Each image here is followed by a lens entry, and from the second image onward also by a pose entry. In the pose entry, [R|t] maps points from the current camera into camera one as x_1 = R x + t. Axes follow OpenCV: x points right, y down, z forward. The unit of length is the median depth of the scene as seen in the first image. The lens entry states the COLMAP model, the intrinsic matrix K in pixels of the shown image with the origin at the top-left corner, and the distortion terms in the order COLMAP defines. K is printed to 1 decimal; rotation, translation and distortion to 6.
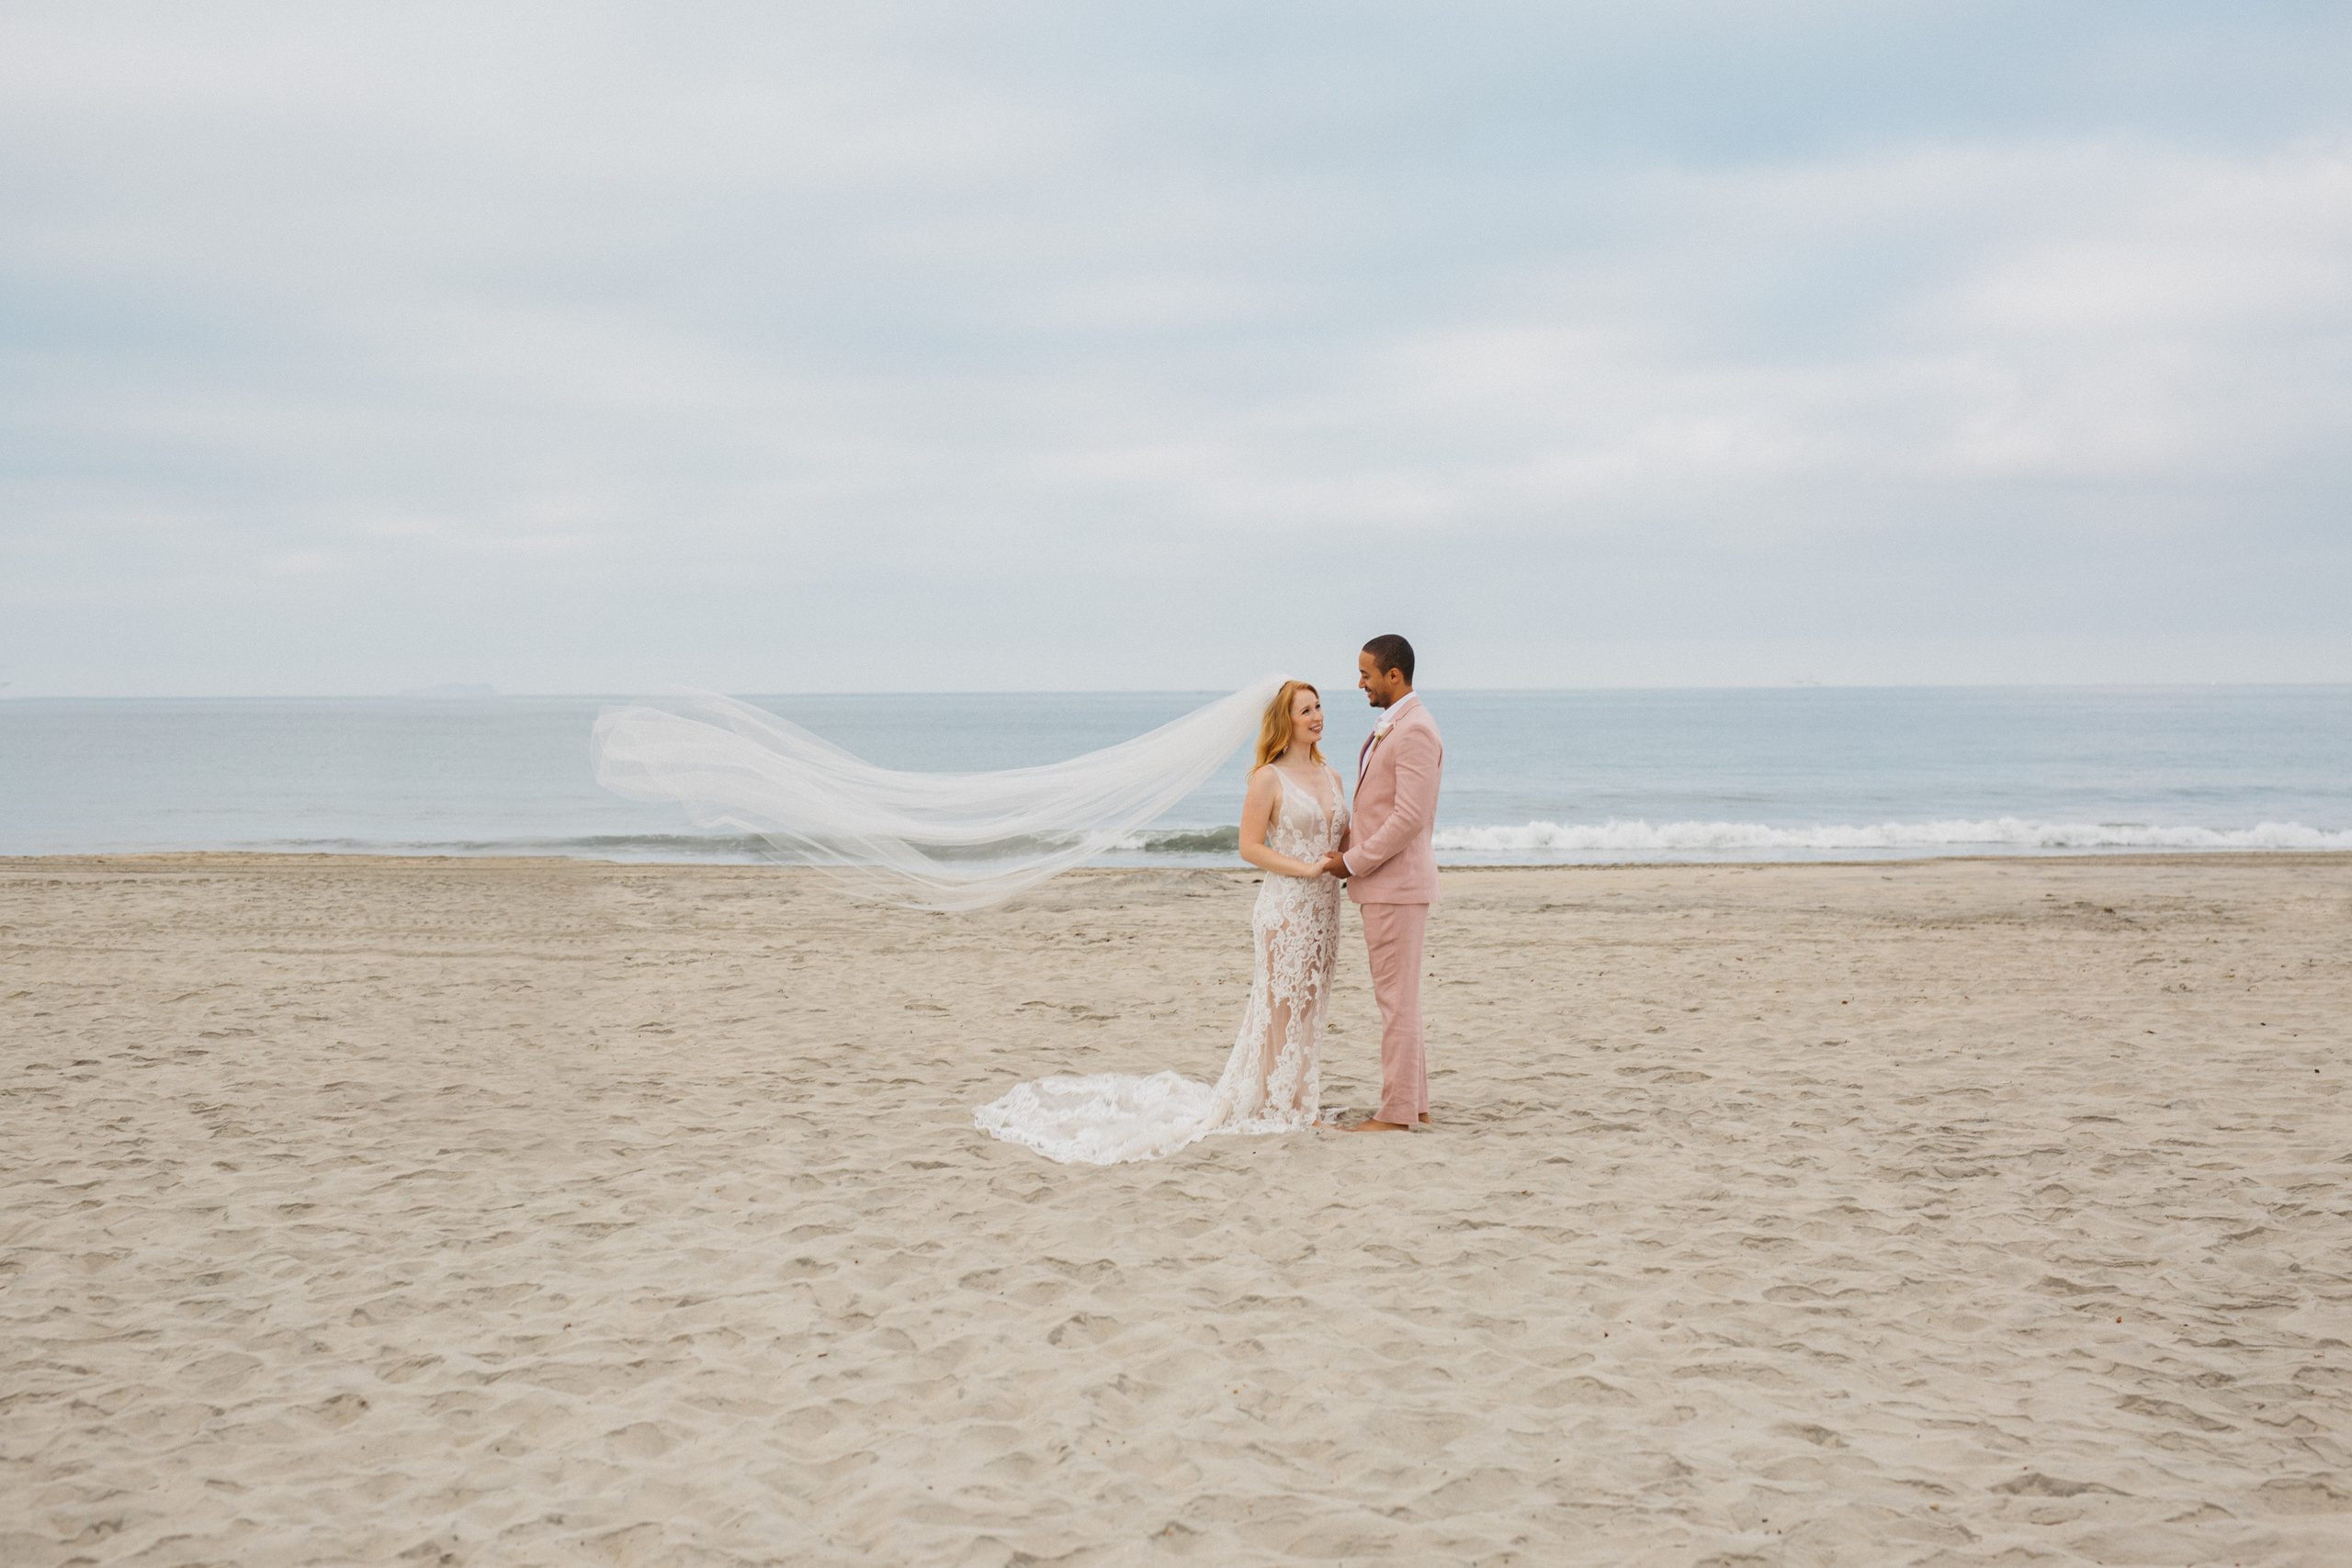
lens RADIAL K [[3298.3, 0, 1175.7], [0, 3298.3, 651.8], [0, 0, 1]] dist [0.004603, 0.020581]
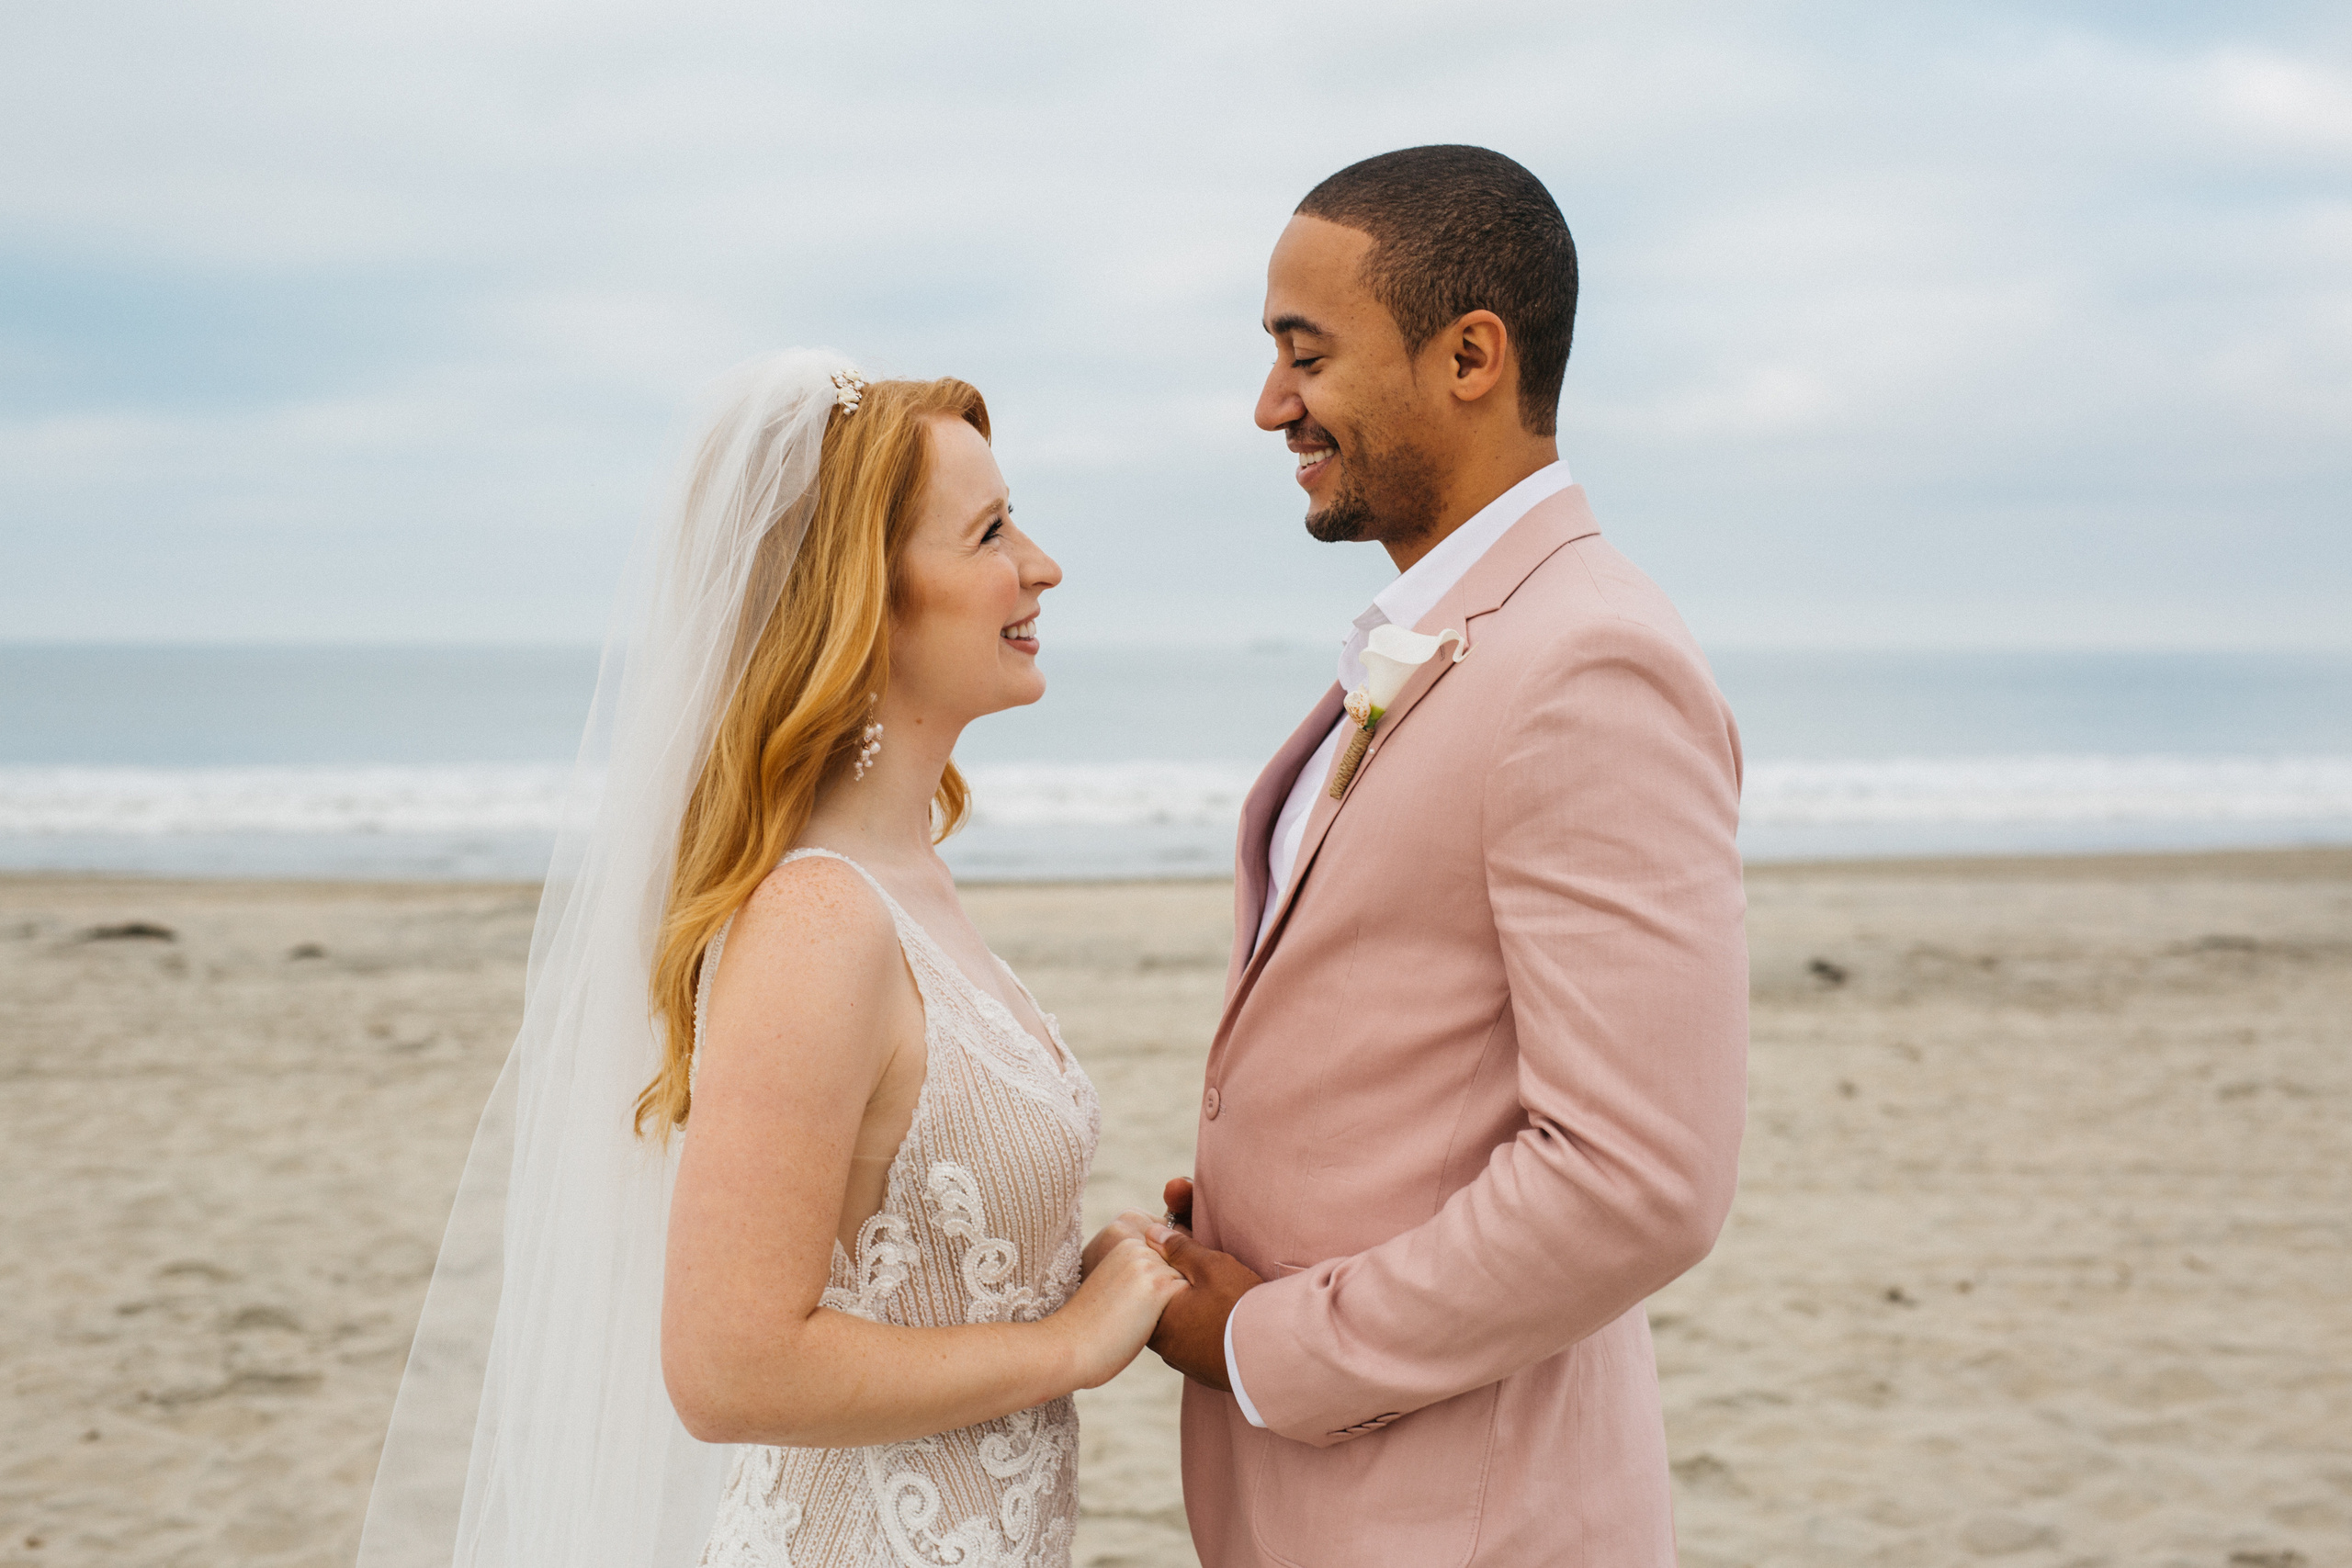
lens RADIAL K [[3298.3, 0, 1175.7], [0, 3298.3, 651.8], [0, 0, 1]] dist [0.004603, 0.020581]
pose [[0.986709, 0.008953, 0.162250, 0.027876], [-0.011138, 0.999859, 0.012557, 0.019000], [-0.162115, -0.014197, 0.986670, 0.798846]]
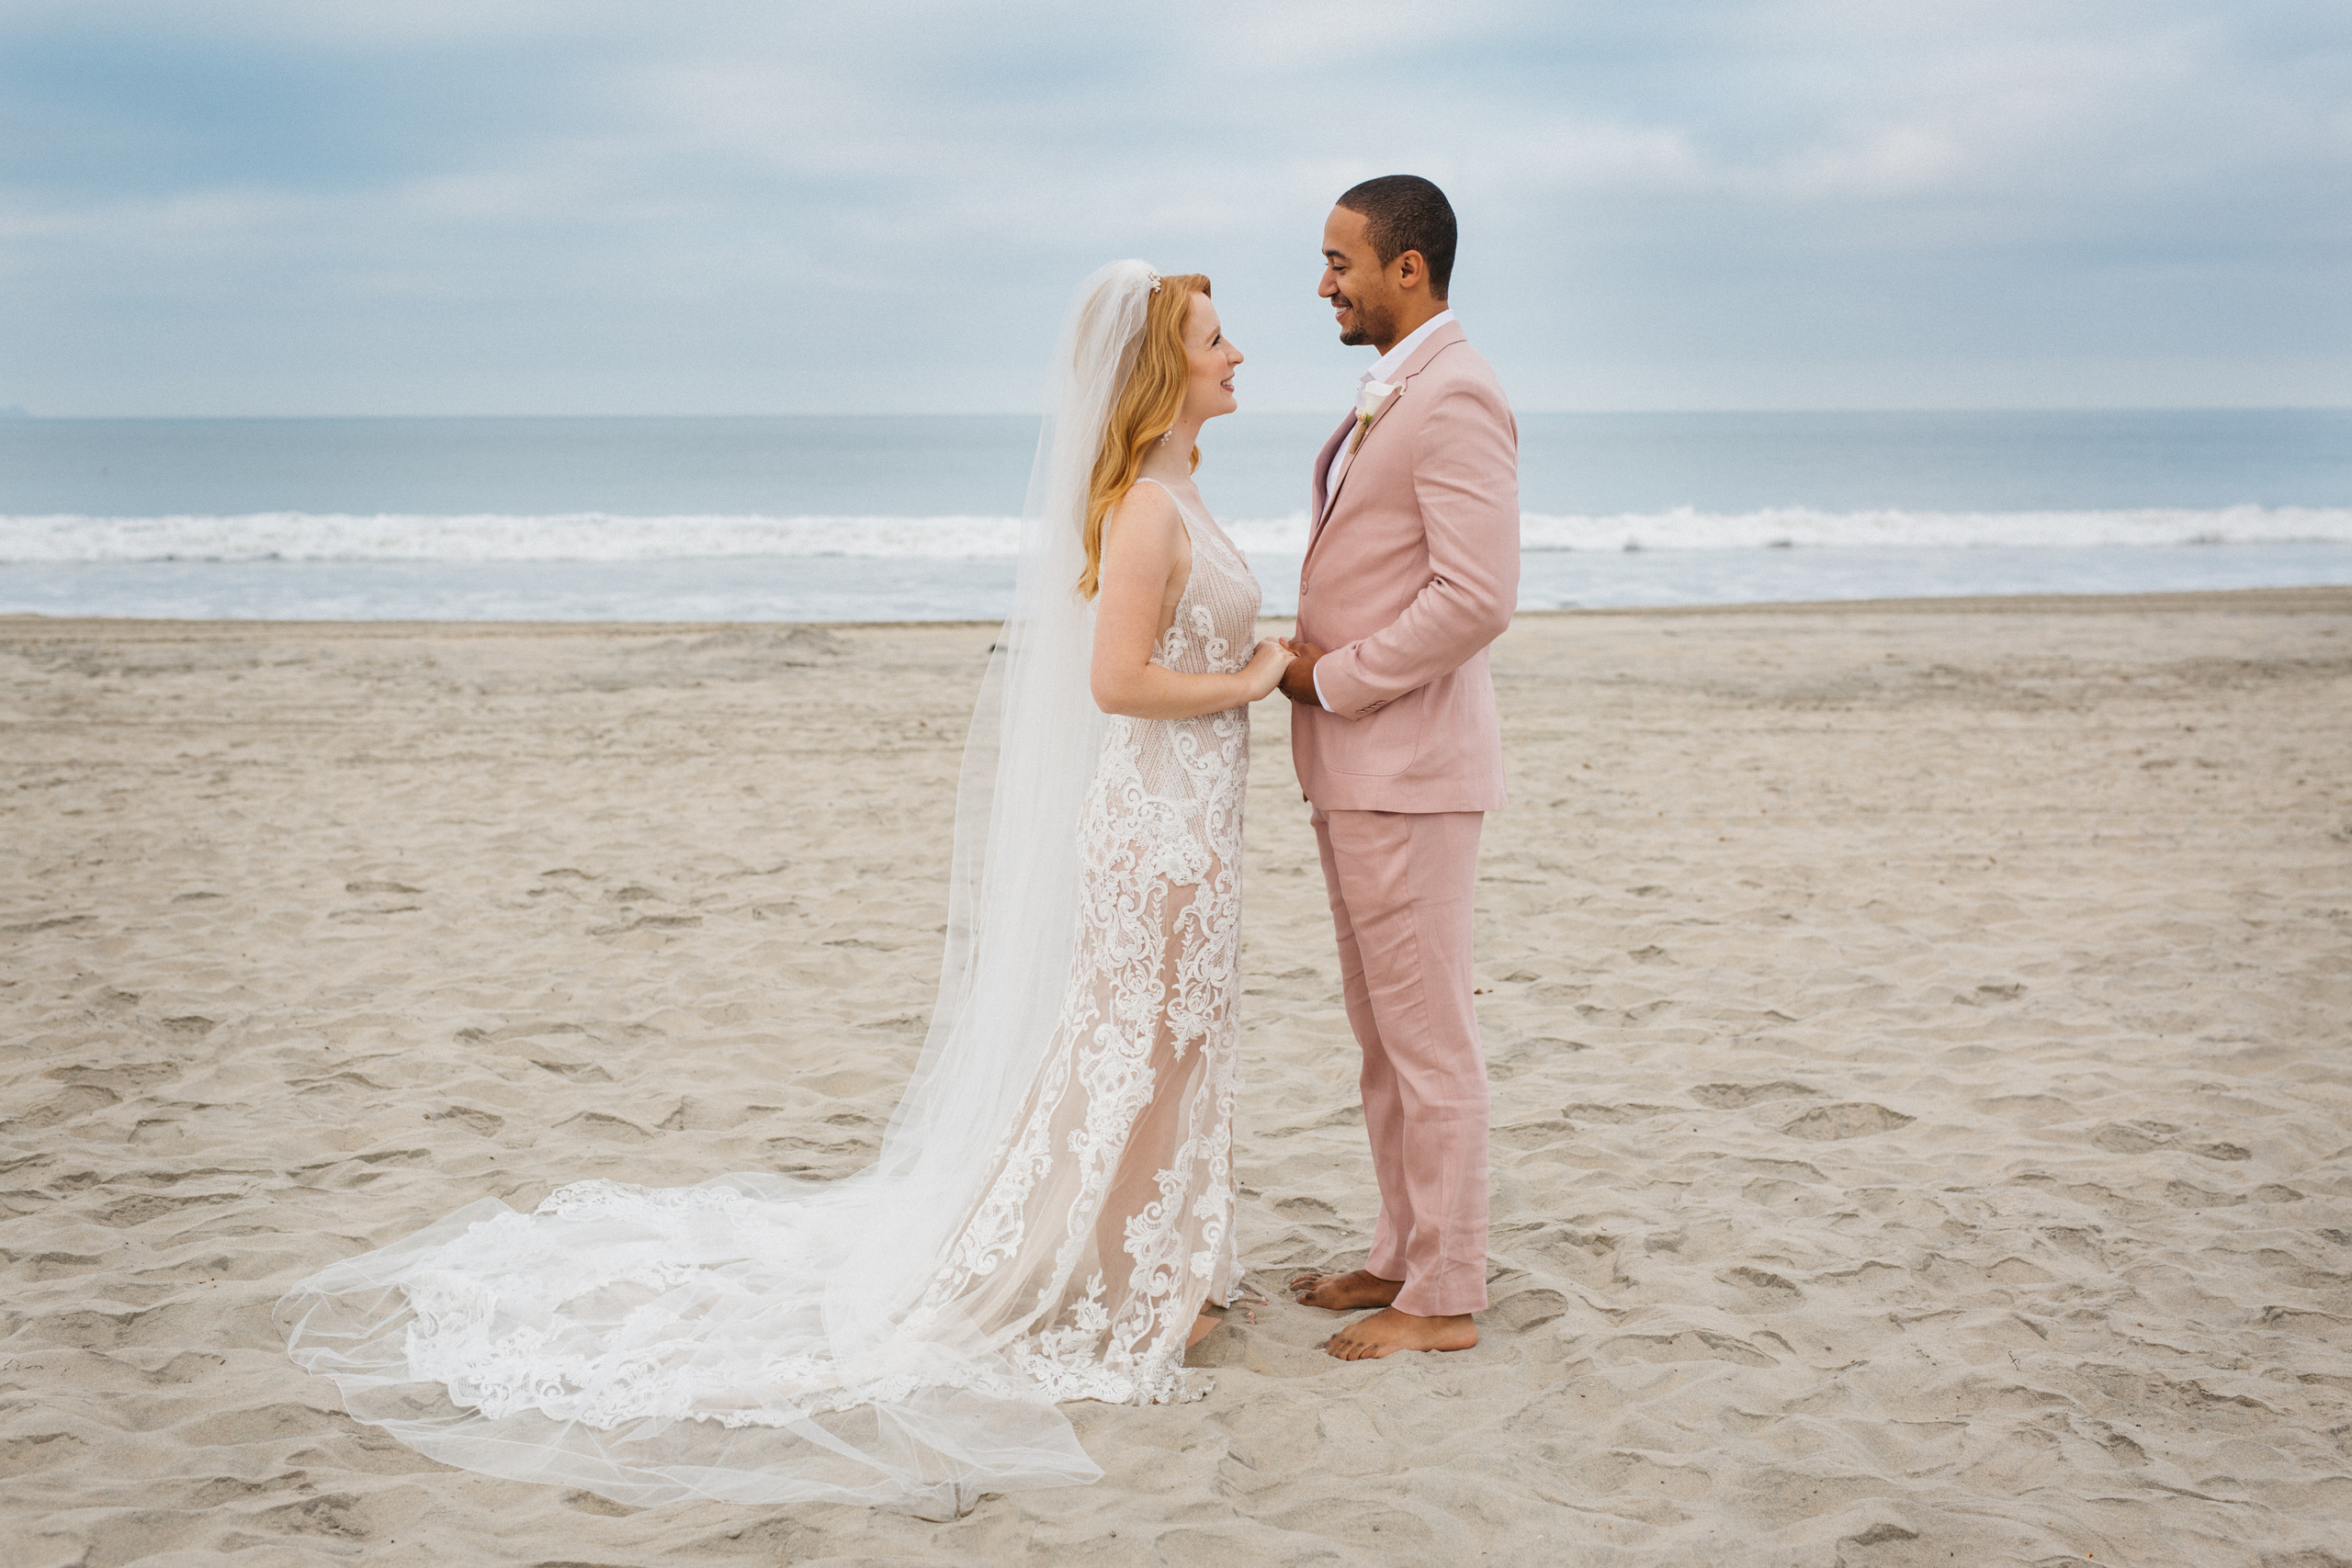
lens RADIAL K [[3298.3, 0, 1175.7], [0, 3298.3, 651.8], [0, 0, 1]] dist [0.004603, 0.020581]
pose [[0.991765, -0.007234, 0.127863, -0.010734], [-0.003398, 0.996565, 0.082743, 0.019237], [-0.128022, -0.082496, 0.988334, 0.565760]]
